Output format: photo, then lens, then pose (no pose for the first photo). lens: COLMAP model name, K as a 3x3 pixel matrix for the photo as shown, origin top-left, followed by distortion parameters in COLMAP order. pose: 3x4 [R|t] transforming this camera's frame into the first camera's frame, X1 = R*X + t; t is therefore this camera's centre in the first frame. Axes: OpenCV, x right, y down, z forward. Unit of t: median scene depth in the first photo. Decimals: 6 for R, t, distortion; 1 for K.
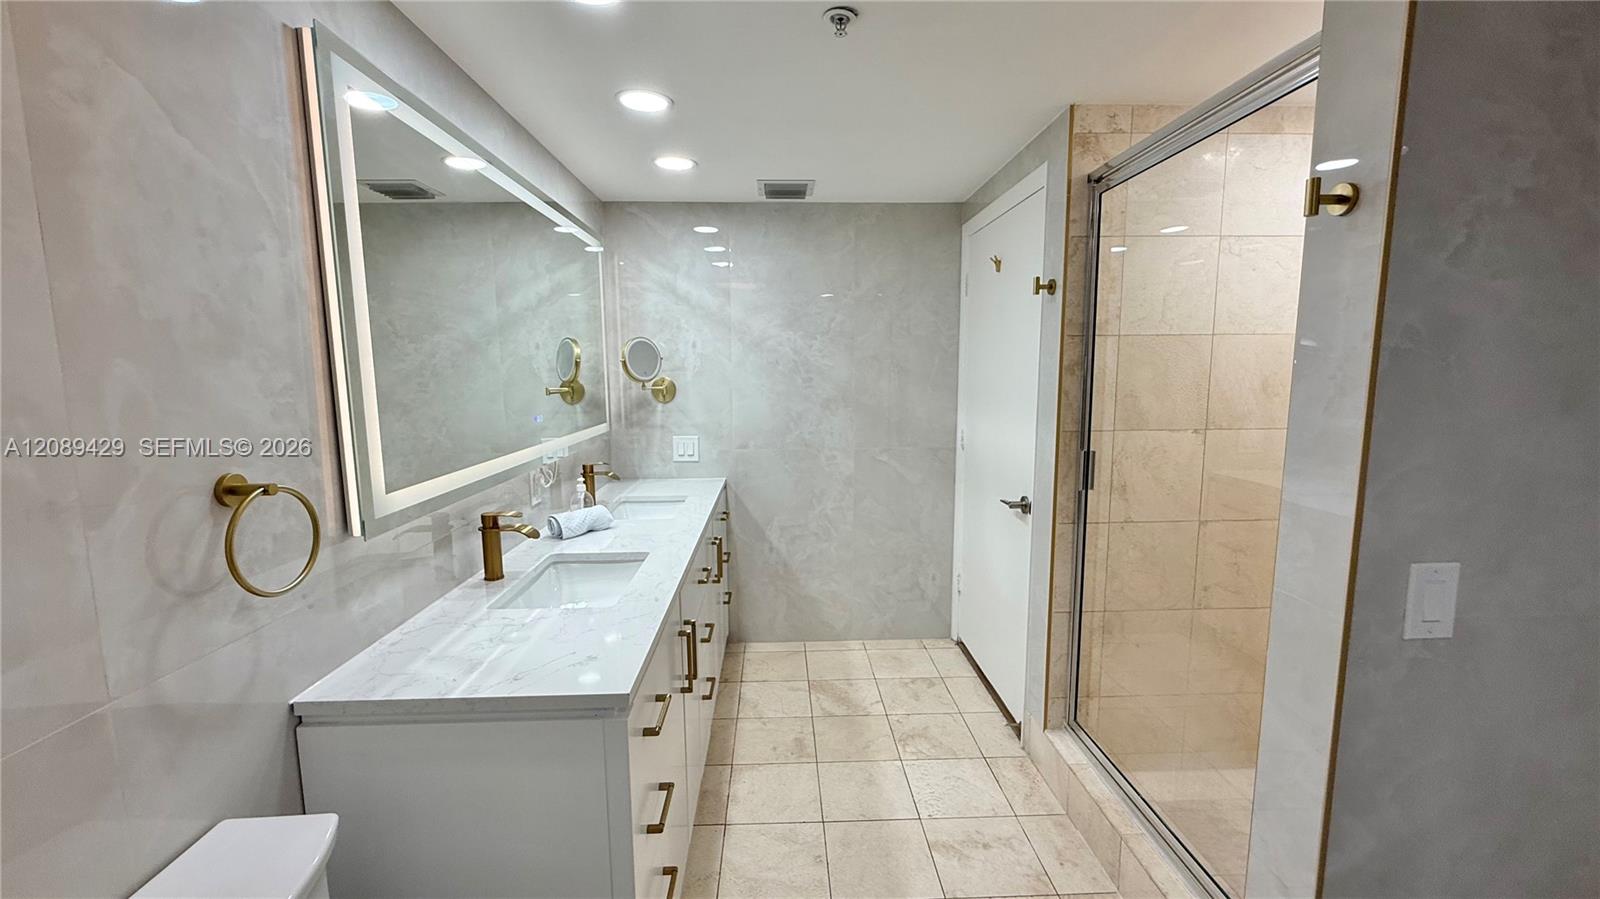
lens RADIAL K [[639.0, 0, 797.7], [0, 639.0, 450.8], [0, 0, 1]] dist [-0.001079, 0.000439]
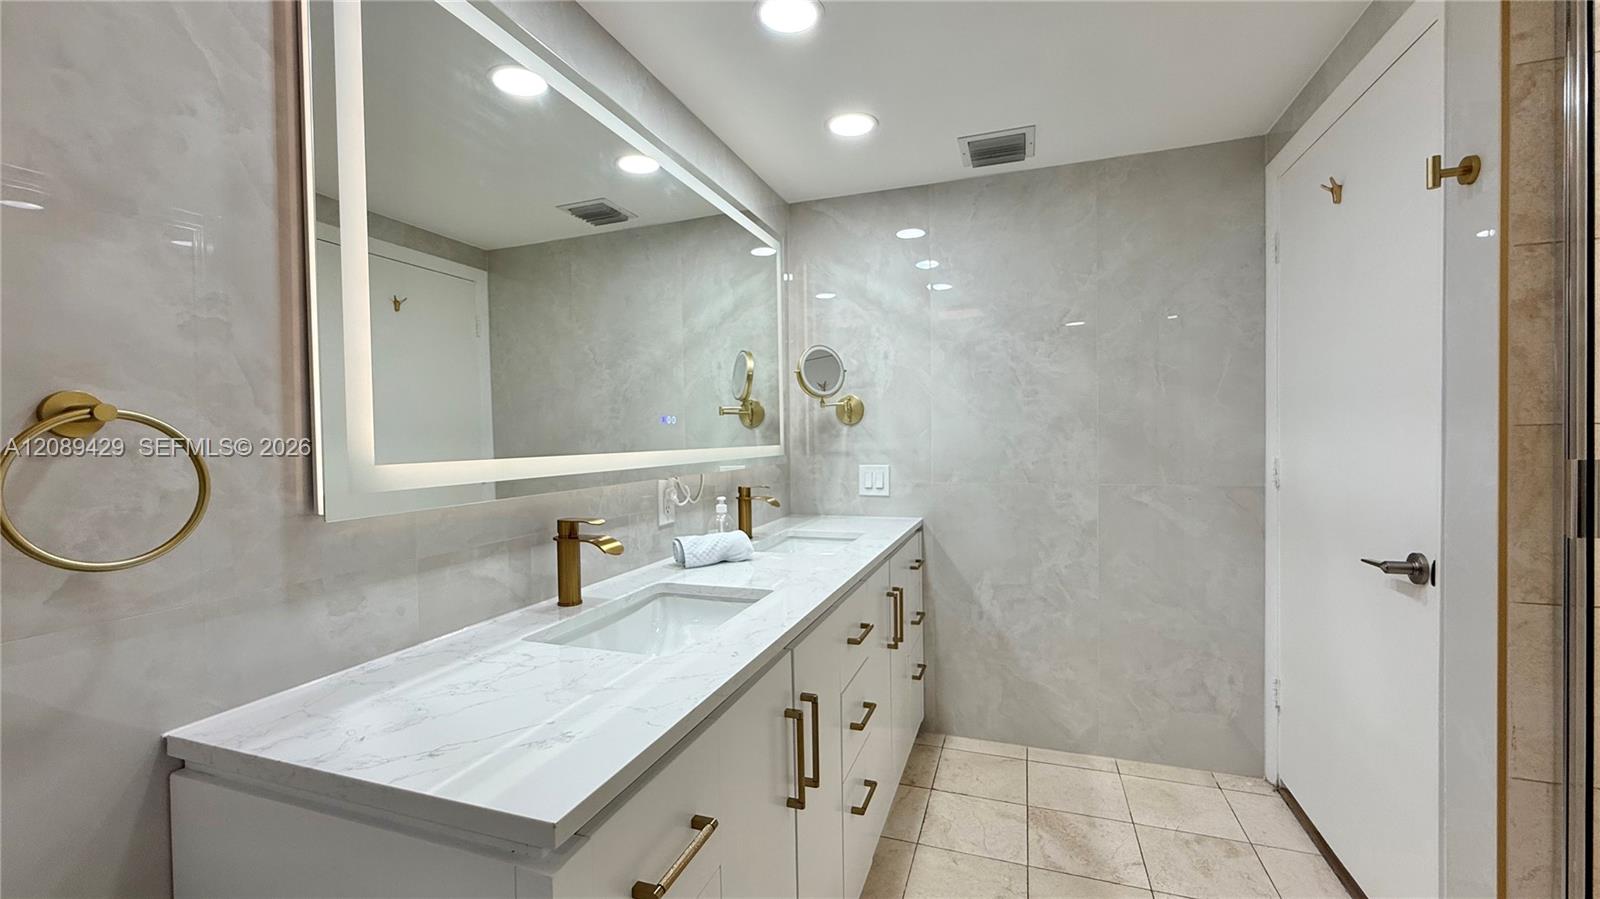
lens RADIAL K [[639.0, 0, 797.2], [0, 639.0, 450.1], [0, 0, 1]] dist [-0.001079, 0.000439]
pose [[0.929667, -0.000566, -0.368400, 0.044296], [-0.037697, 0.994604, -0.096658, 0.049511], [0.366466, 0.103747, 0.924629, 0.229473]]
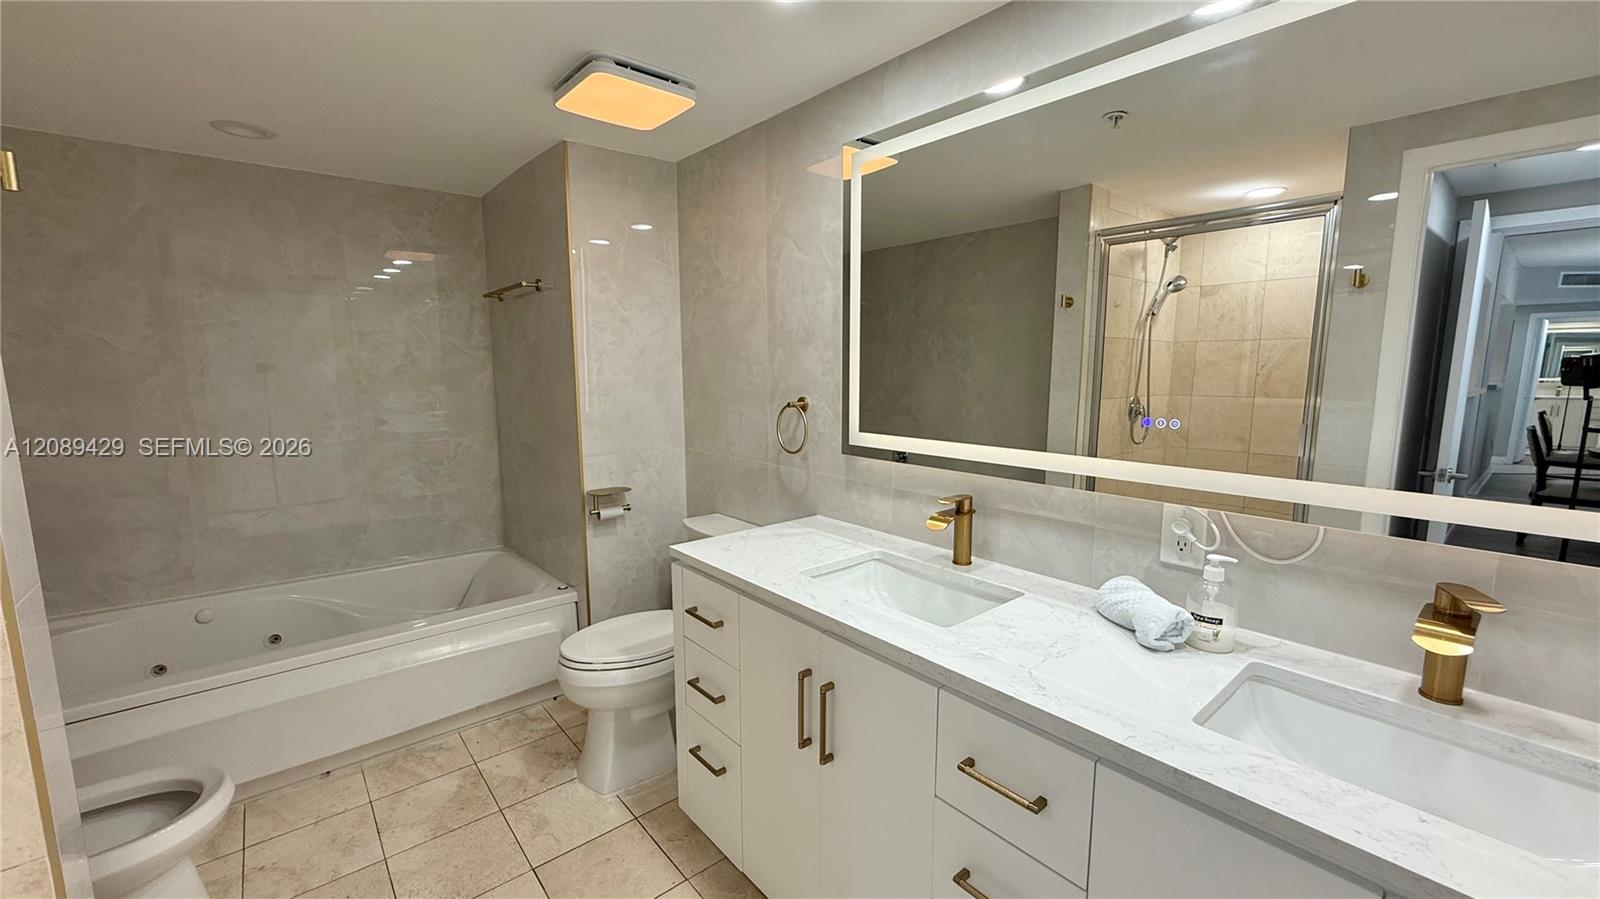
lens RADIAL K [[639.0, 0, 798.2], [0, 639.0, 449.9], [0, 0, 1]] dist [-0.001079, 0.000439]
pose [[-0.787362, 0.095459, -0.609056, 0.186751], [-0.067888, 0.968505, 0.239559, -0.115280], [0.612742, 0.229967, -0.756083, 0.978519]]
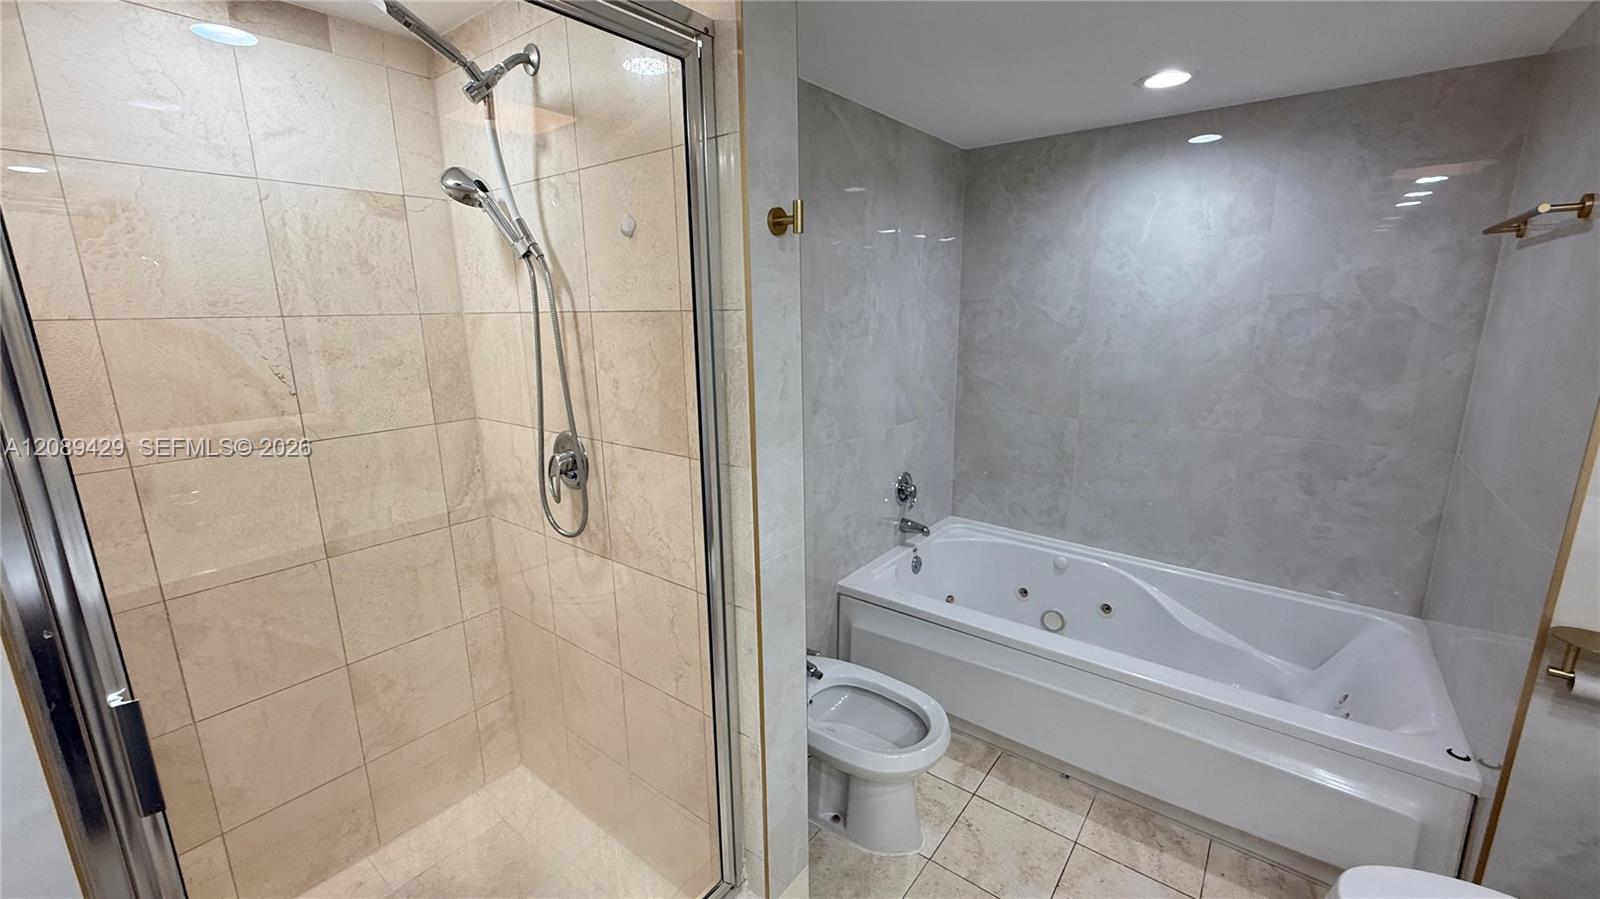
lens RADIAL K [[639.0, 0, 797.0], [0, 639.0, 448.9], [0, 0, 1]] dist [-0.001079, 0.000439]
pose [[-0.764407, -0.121770, 0.633130, 0.009925], [0.102756, 0.946440, 0.306092, -0.135337], [-0.636492, 0.299037, -0.710953, 0.741941]]
